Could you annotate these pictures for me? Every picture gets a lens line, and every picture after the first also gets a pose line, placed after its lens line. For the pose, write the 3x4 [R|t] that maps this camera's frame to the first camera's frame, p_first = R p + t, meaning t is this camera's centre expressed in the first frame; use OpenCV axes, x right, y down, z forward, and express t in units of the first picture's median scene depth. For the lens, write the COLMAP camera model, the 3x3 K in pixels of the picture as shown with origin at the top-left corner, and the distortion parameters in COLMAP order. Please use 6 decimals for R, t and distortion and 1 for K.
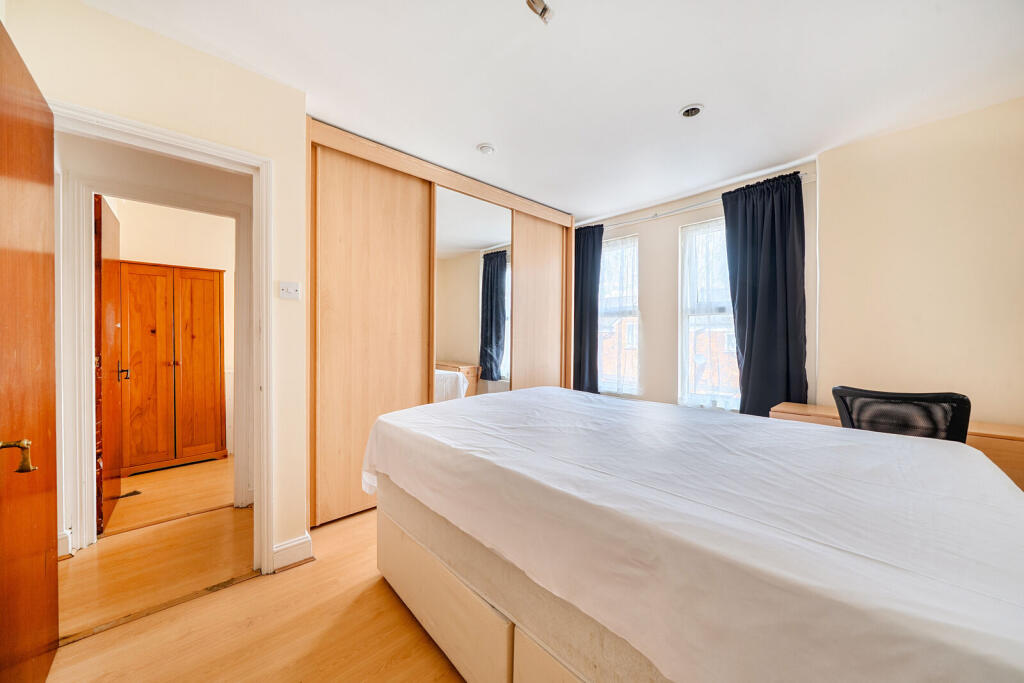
lens RADIAL K [[362.5, 0, 497.8], [0, 362.5, 340.5], [0, 0, 1]] dist [-0.009567, -0.000029]
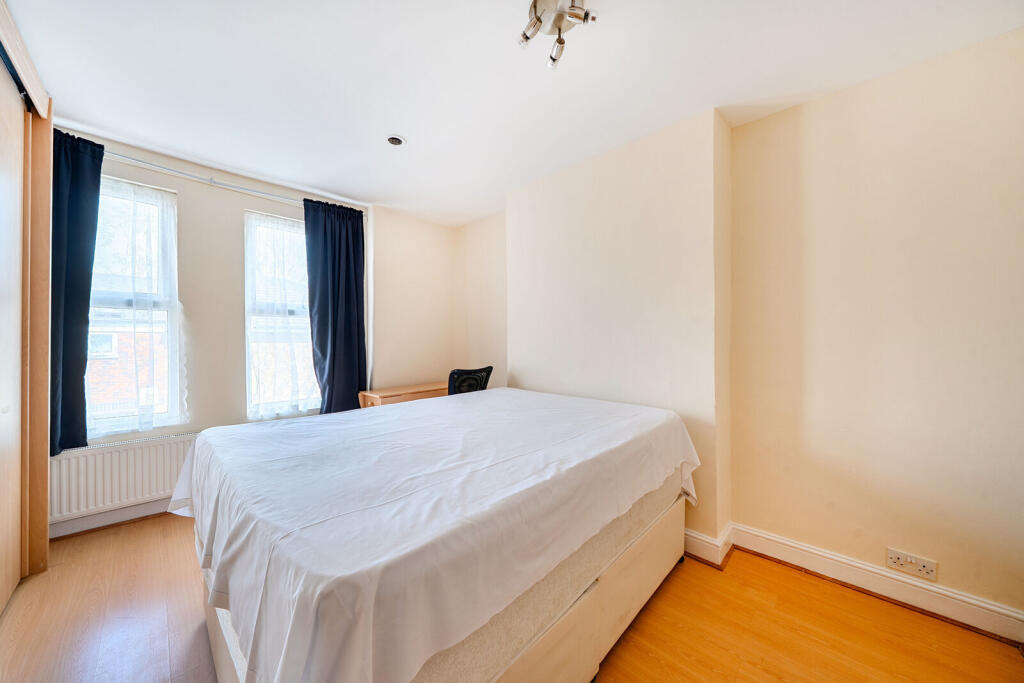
lens RADIAL K [[362.5, 0, 497.8], [0, 362.5, 340.5], [0, 0, 1]] dist [-0.009567, -0.000029]
pose [[-0.088673, -0.010646, 0.996004, -0.725624], [0.006937, 0.999912, 0.011305, -0.026860], [-0.996037, 0.007912, -0.088591, 0.915934]]
